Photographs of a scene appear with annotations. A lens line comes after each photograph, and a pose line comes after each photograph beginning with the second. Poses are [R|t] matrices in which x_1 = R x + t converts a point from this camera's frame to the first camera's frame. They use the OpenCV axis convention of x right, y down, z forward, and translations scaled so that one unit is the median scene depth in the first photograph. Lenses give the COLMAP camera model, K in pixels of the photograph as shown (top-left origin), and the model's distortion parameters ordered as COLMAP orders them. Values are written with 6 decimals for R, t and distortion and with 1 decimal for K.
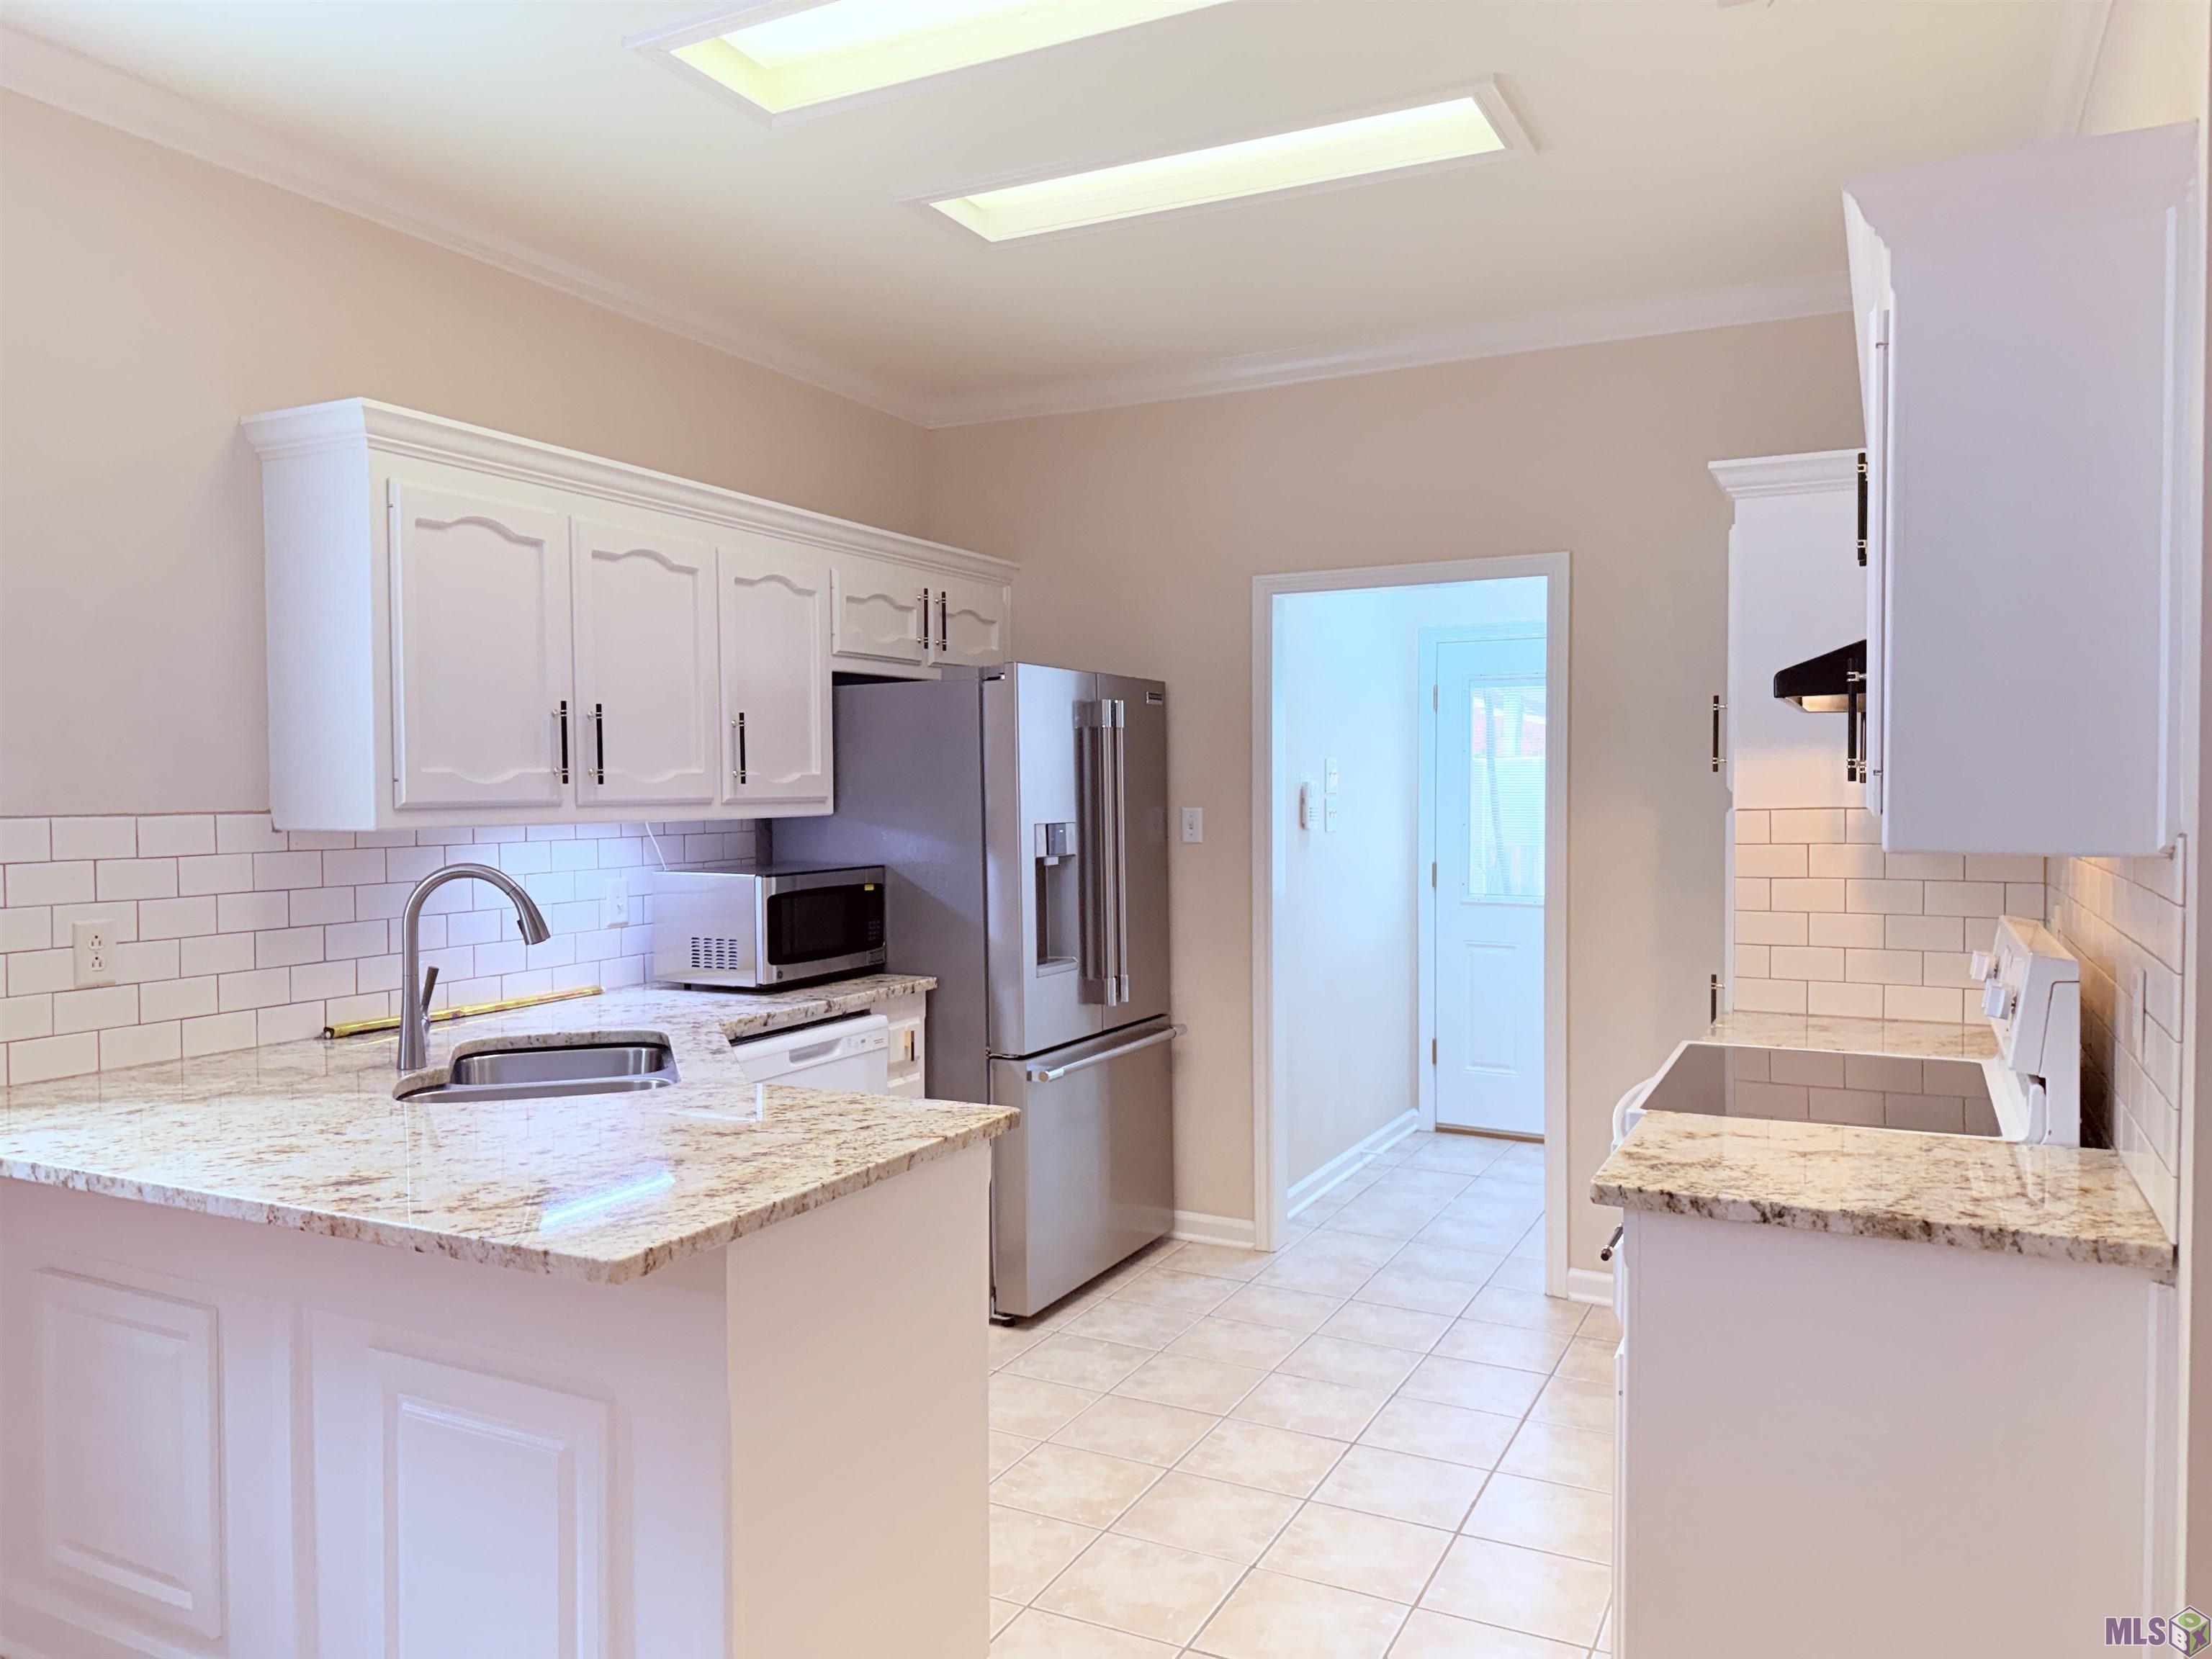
lens RADIAL K [[1547.8, 0, 1106.0], [0, 1547.8, 829.5], [0, 0, 1]] dist [0.112627, -0.251668]
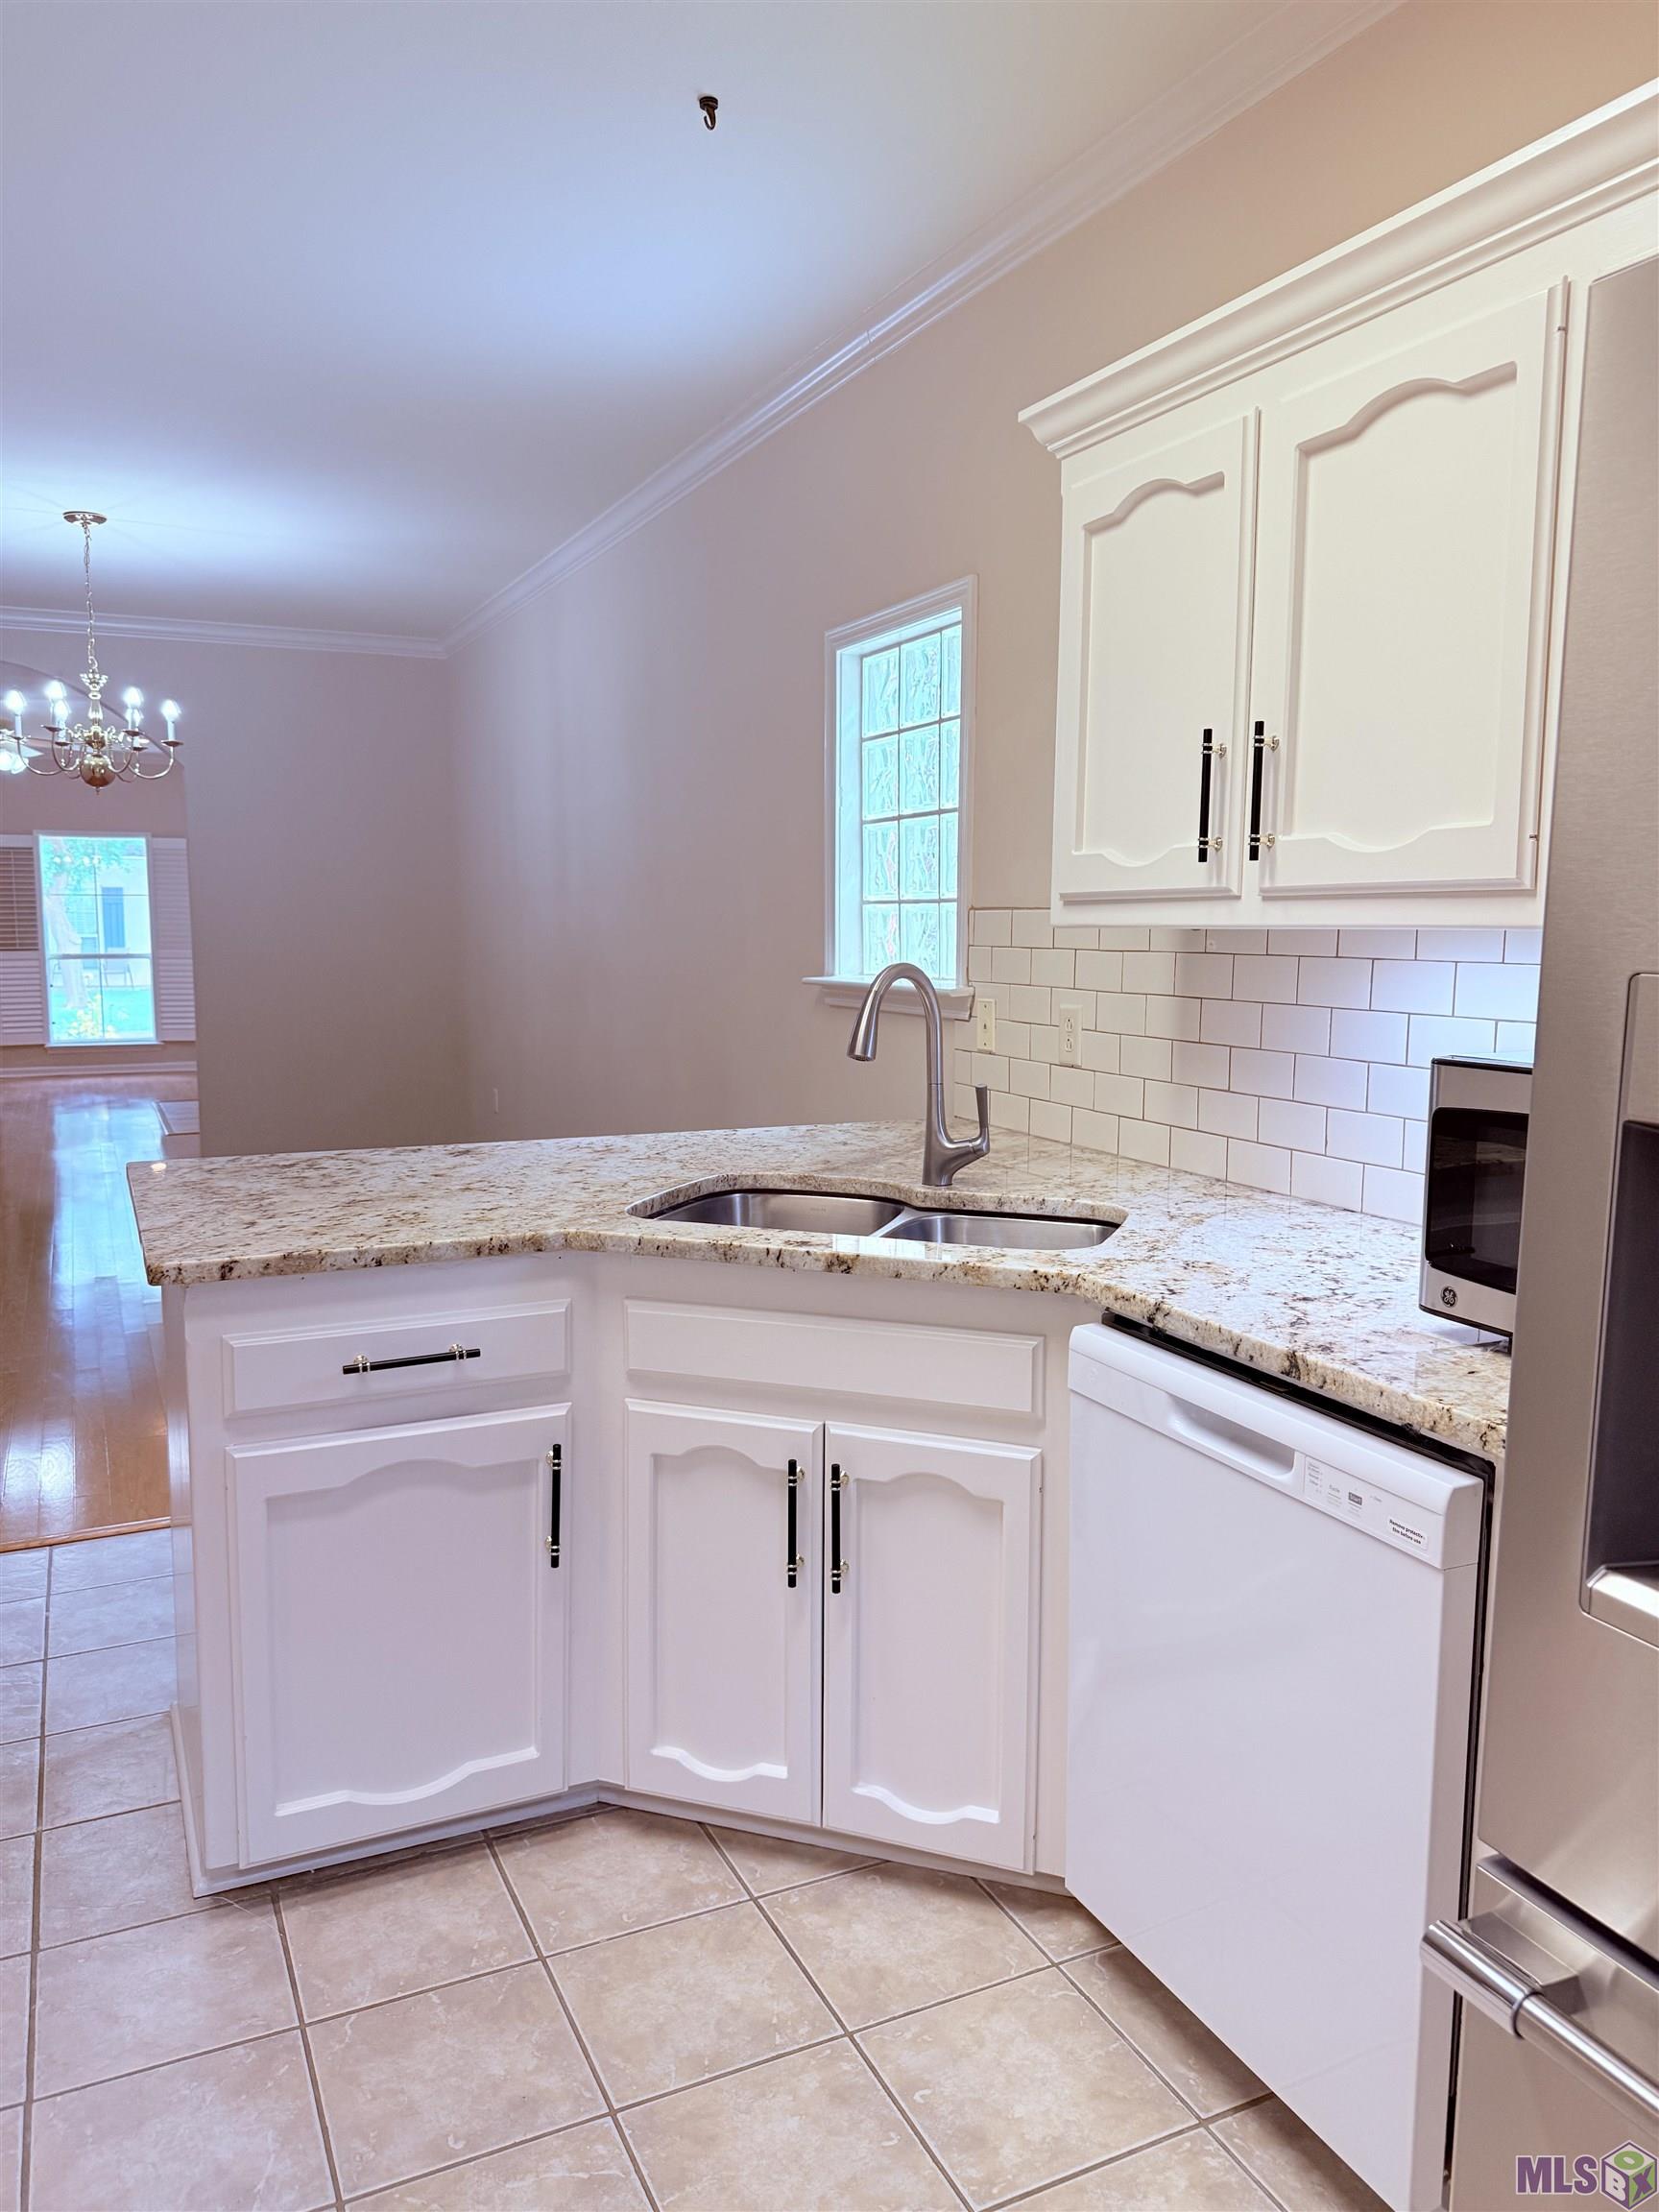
lens RADIAL K [[1547.8, 0, 829.5], [0, 1547.8, 1106.0], [0, 0, 1]] dist [0.112627, -0.251668]
pose [[-0.604337, 0.094968, -0.791048, 0.254335], [-0.026684, 0.989901, 0.139226, -0.014858], [0.796281, 0.105248, -0.595700, 1.253854]]
